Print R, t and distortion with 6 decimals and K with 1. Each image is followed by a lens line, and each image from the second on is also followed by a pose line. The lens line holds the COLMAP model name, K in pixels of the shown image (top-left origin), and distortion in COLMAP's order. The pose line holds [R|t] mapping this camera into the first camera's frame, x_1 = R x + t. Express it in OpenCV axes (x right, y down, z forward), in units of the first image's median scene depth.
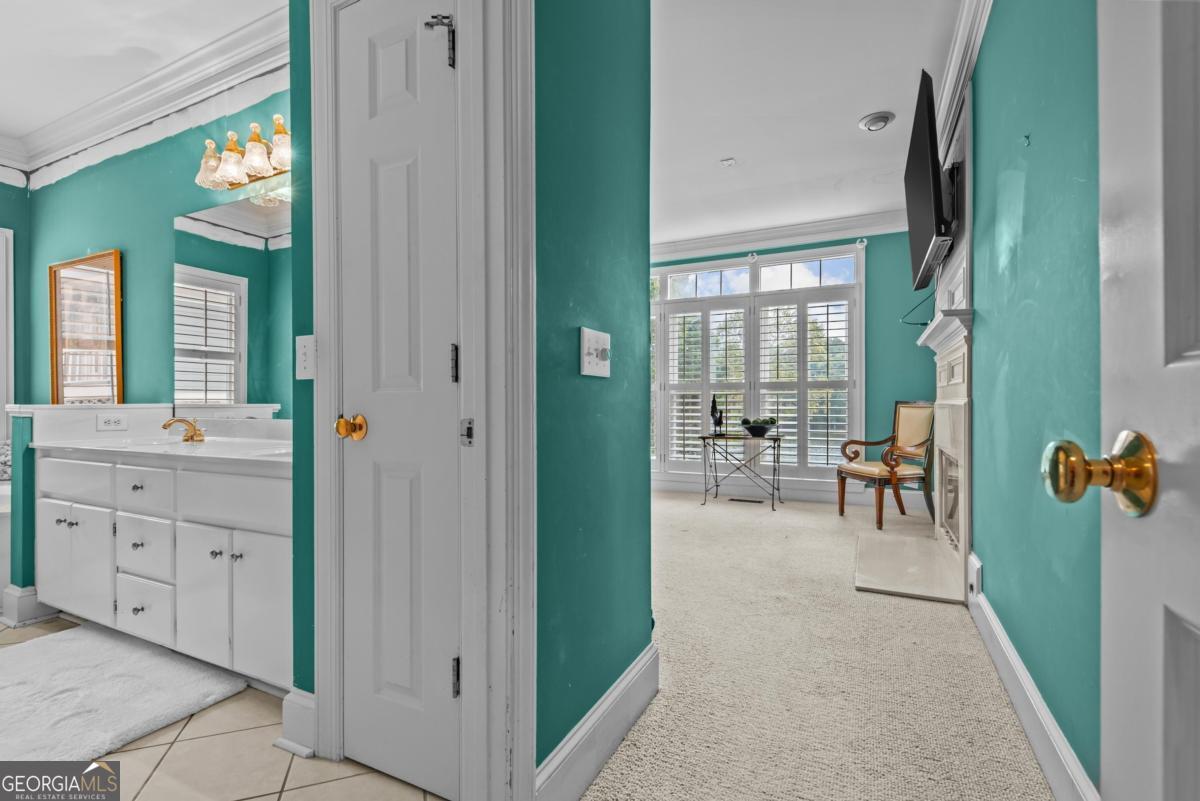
lens RADIAL K [[541.4, 0, 600.0], [0, 541.4, 400.5], [0, 0, 1]] dist [0.009777, -0.007010]
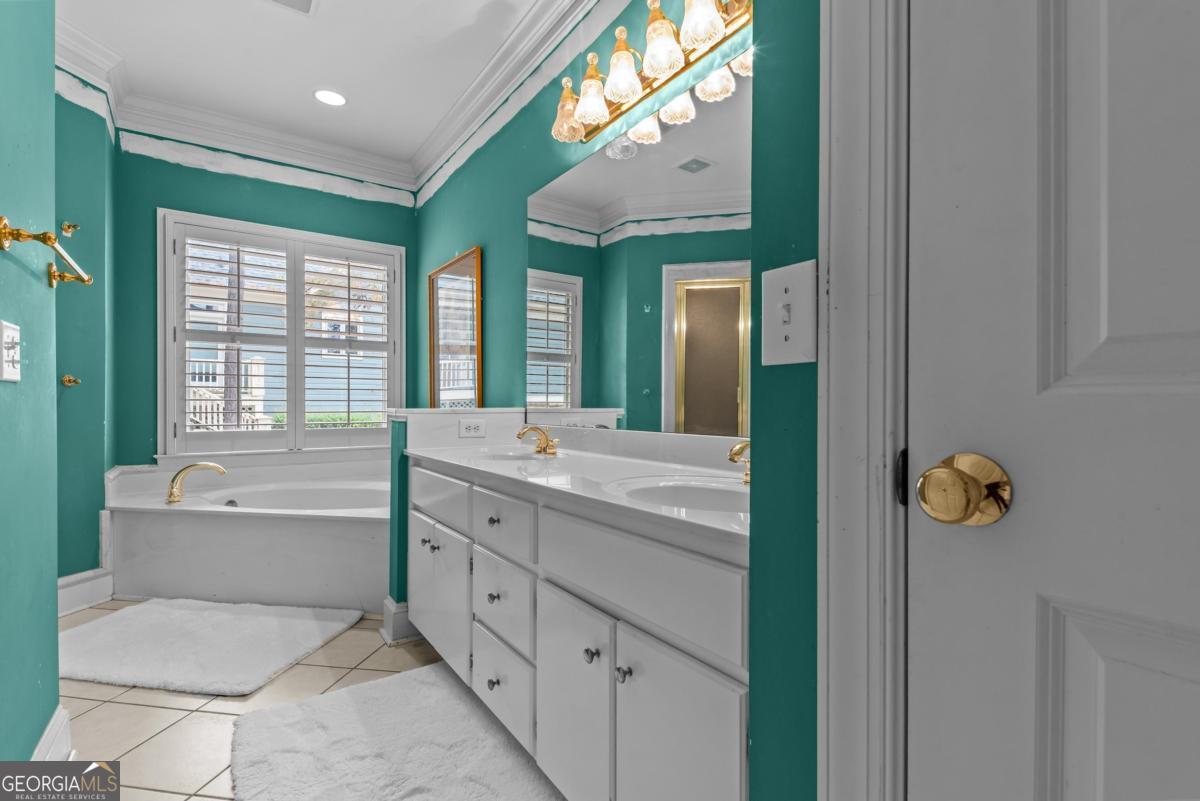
lens RADIAL K [[554.2, 0, 600.0], [0, 554.2, 400.5], [0, 0, 1]] dist [0.000863, -0.000092]
pose [[0.870908, 0.002458, -0.491440, -0.259151], [-0.005444, 0.999974, -0.004647, -0.003144], [0.491416, 0.006723, 0.870899, 0.300570]]
